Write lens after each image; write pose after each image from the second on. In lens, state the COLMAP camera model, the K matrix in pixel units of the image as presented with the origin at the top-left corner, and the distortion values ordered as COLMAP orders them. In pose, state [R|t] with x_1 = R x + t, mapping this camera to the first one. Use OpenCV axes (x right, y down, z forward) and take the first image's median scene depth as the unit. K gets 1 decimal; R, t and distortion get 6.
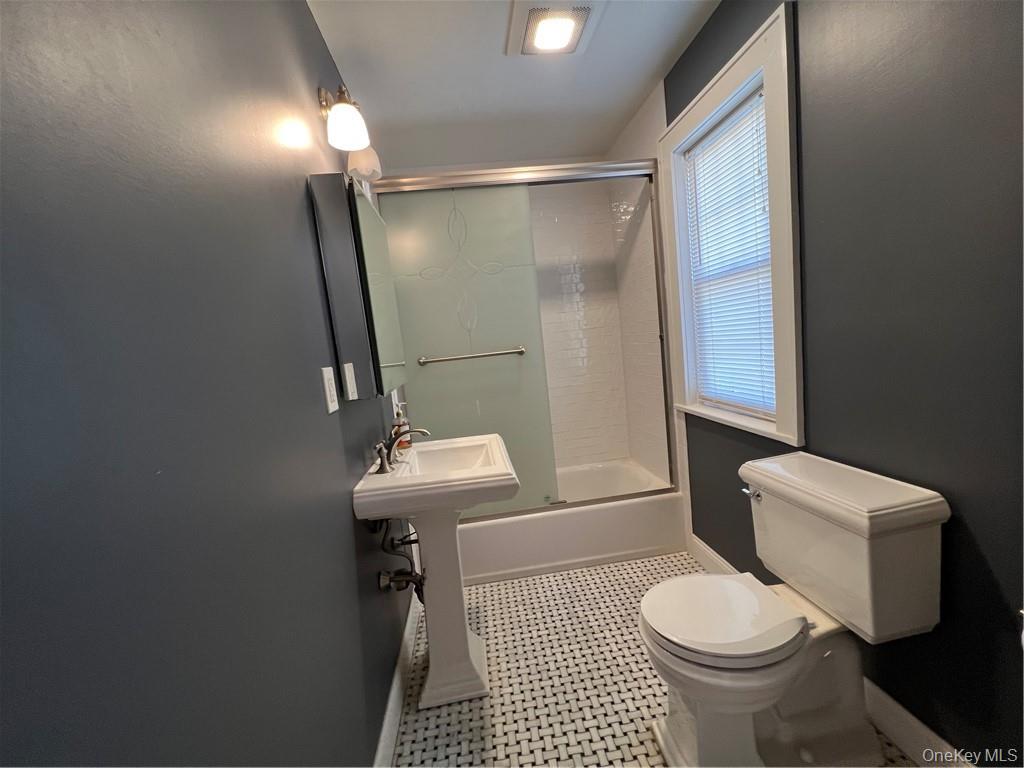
lens RADIAL K [[408.9, 0, 513.6], [0, 408.9, 385.0], [0, 0, 1]] dist [-0.002730, 0.000649]
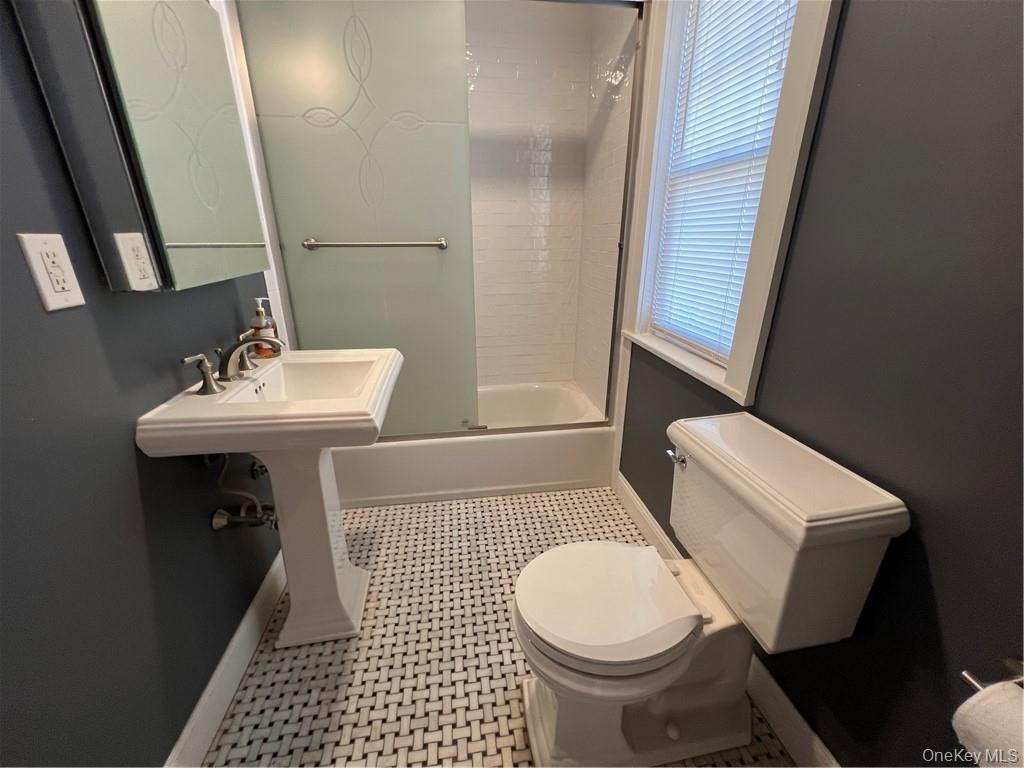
lens RADIAL K [[408.9, 0, 513.6], [0, 408.9, 385.0], [0, 0, 1]] dist [-0.002730, 0.000649]
pose [[0.993360, 0.085401, 0.077094, 0.163345], [-0.101417, 0.966386, 0.236245, -0.030088], [-0.054327, -0.242495, 0.968630, 0.232609]]
